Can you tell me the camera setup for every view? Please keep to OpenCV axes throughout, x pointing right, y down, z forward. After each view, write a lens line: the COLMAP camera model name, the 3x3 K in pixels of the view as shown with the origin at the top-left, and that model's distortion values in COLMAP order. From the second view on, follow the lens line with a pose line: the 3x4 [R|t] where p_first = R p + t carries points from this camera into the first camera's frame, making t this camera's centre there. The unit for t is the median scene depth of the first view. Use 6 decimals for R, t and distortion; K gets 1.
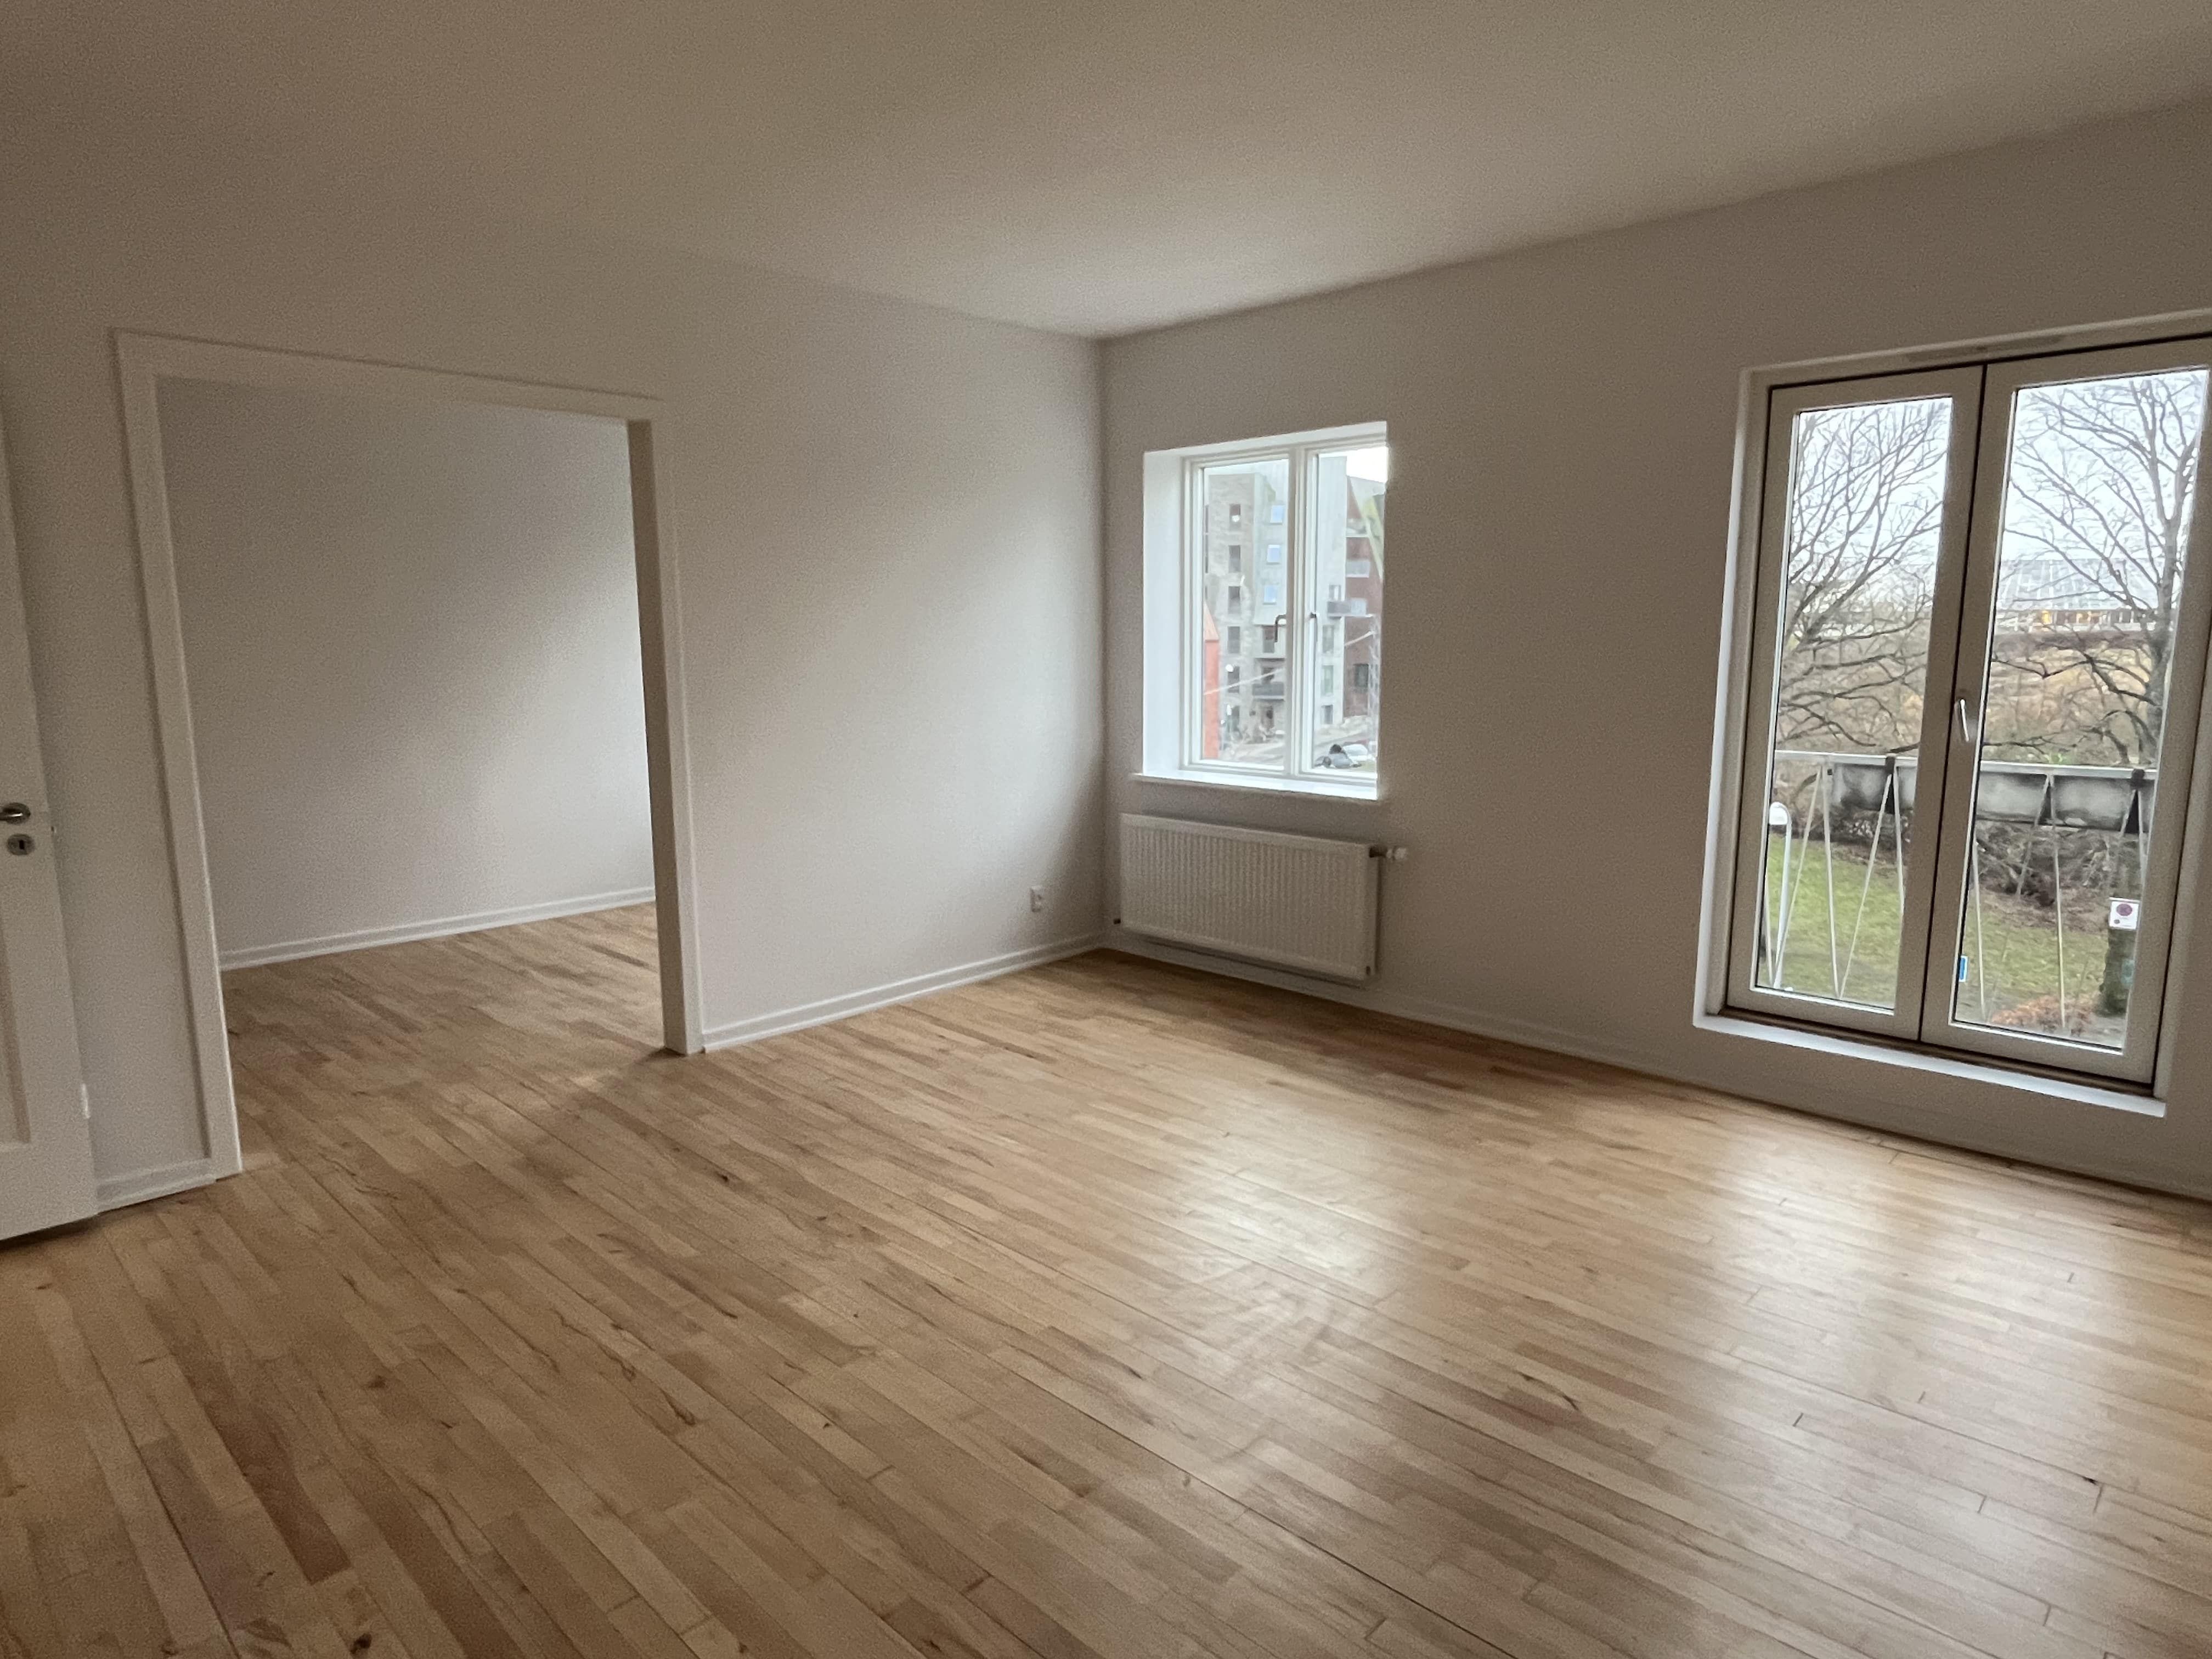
lens RADIAL K [[1285.0, 0, 1090.8], [0, 1285.0, 839.5], [0, 0, 1]] dist [-0.007787, 0.000362]
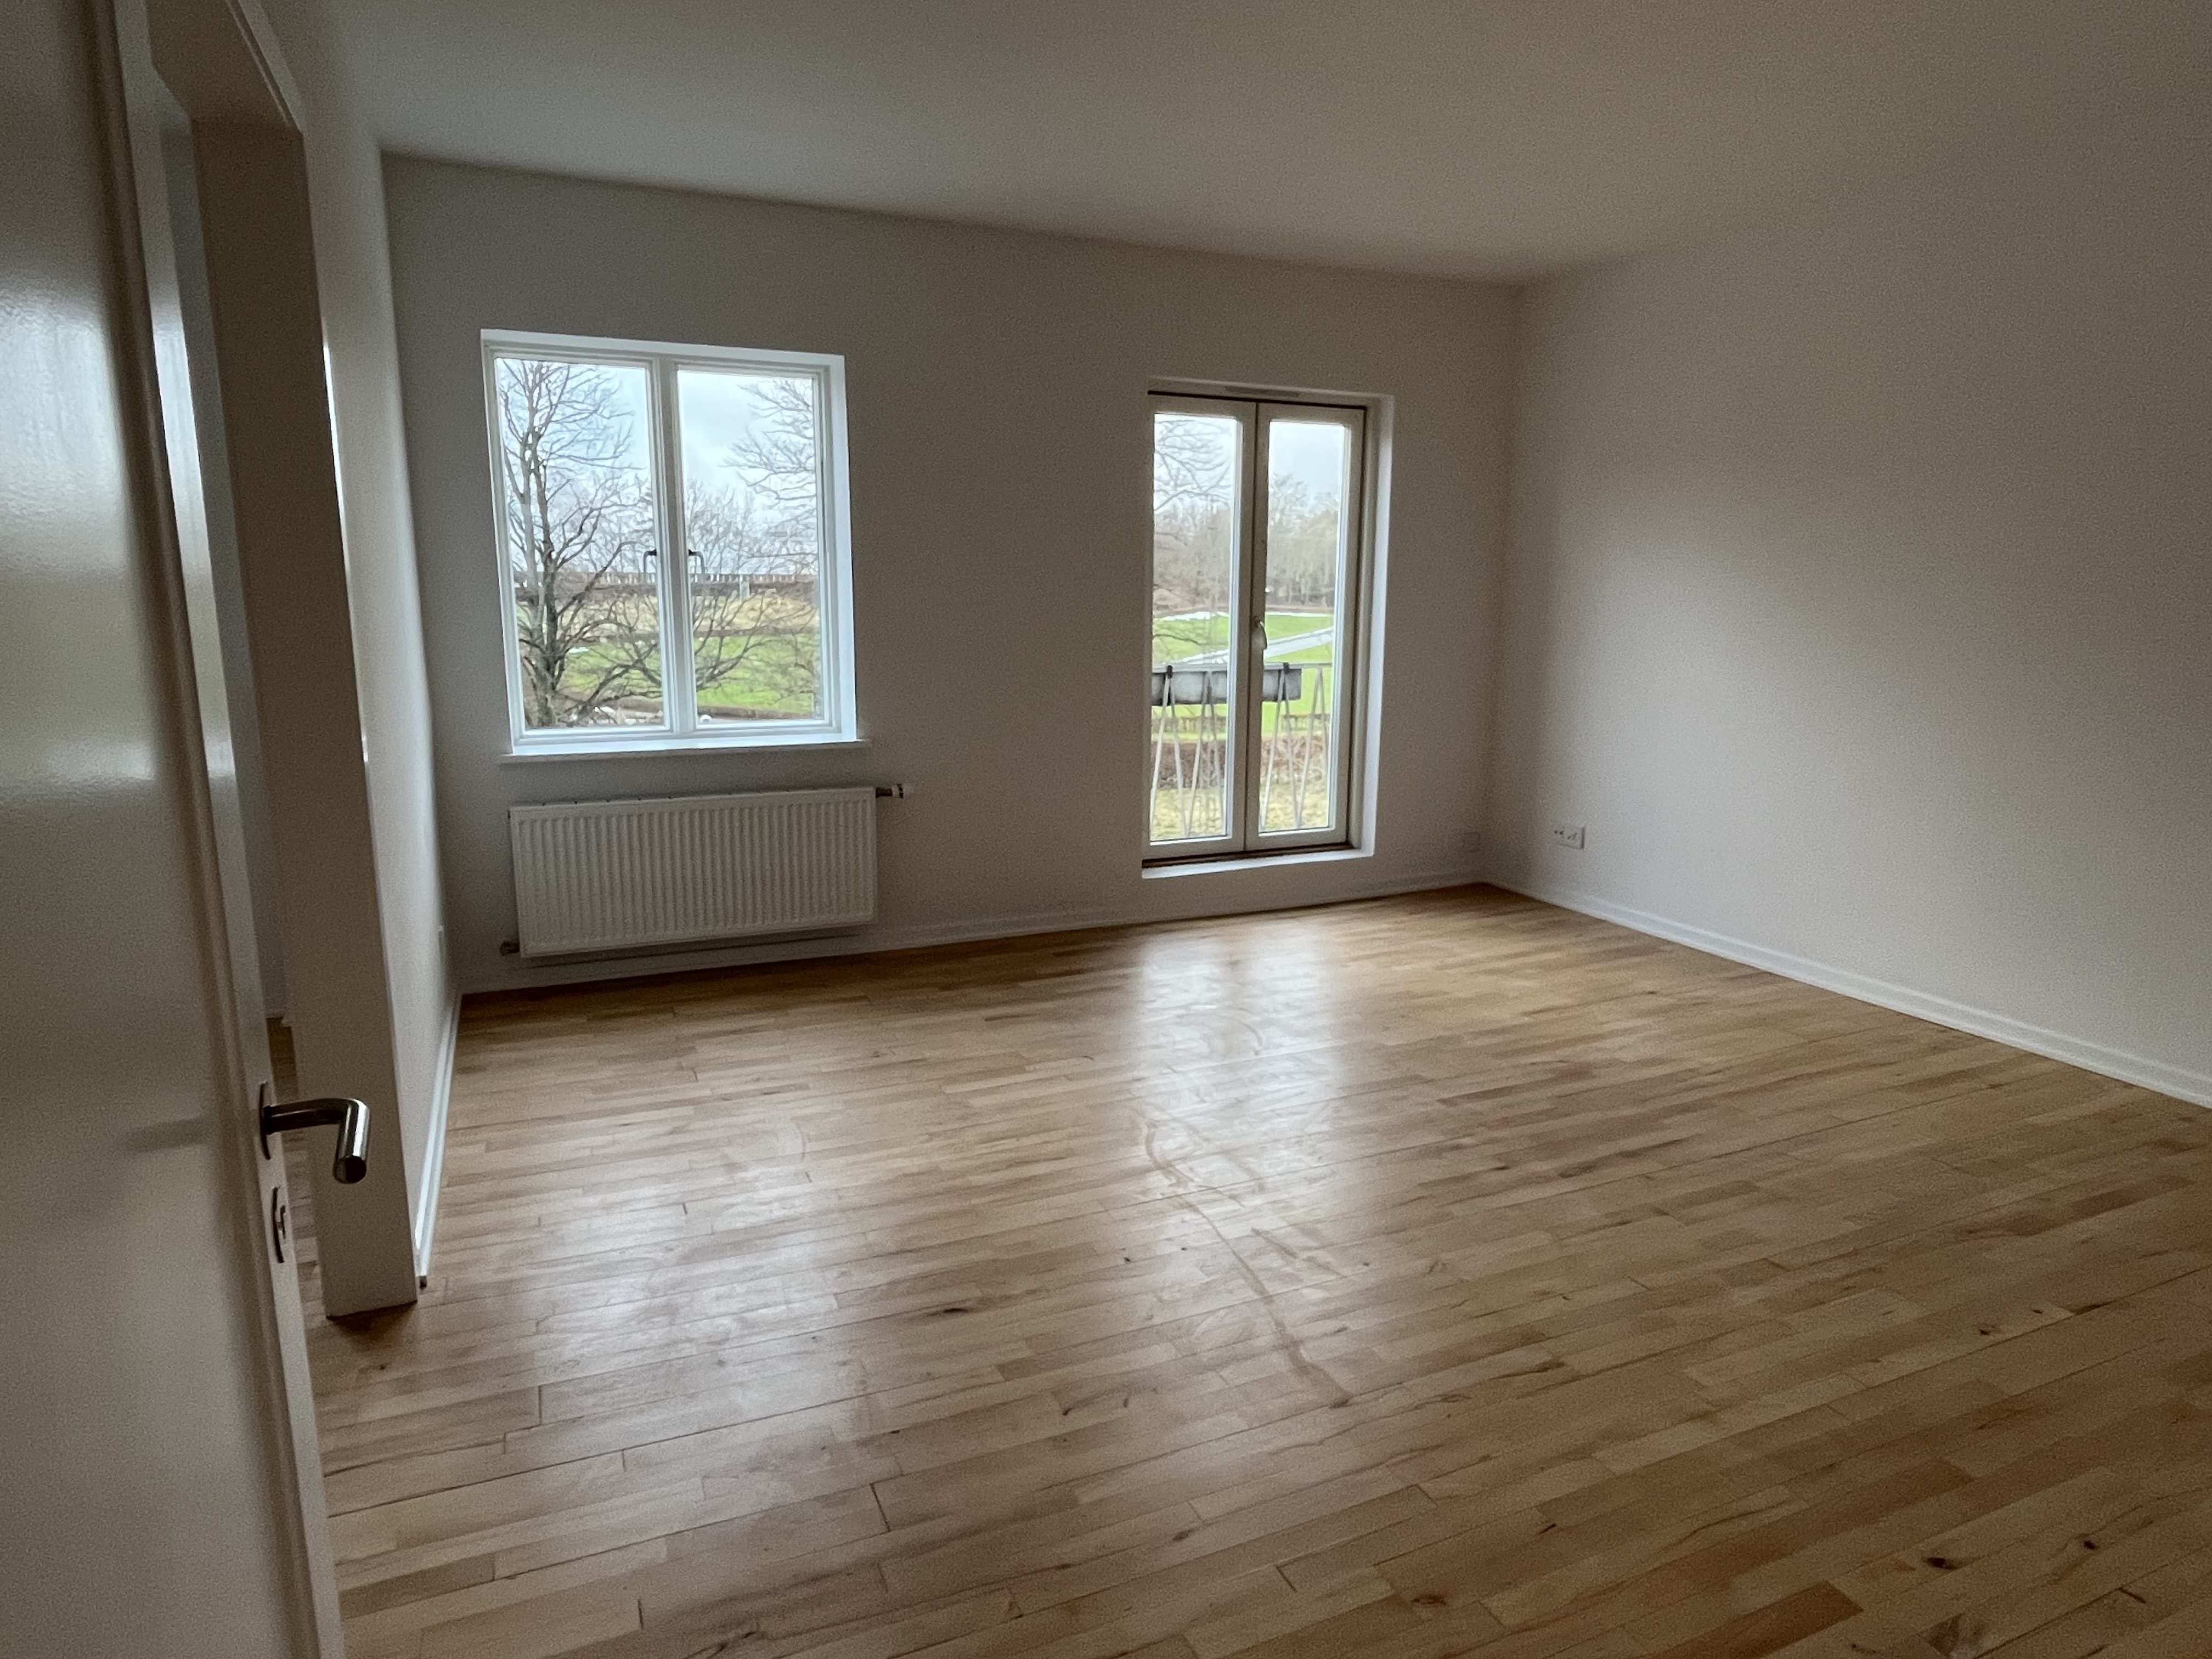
lens RADIAL K [[1285.0, 0, 1105.8], [0, 1285.0, 825.1], [0, 0, 1]] dist [-0.007787, 0.000362]
pose [[0.378055, -0.161459, 0.911595, -0.629955], [0.141258, 0.983205, 0.115560, -0.056069], [-0.914943, 0.085082, 0.394513, 0.444480]]
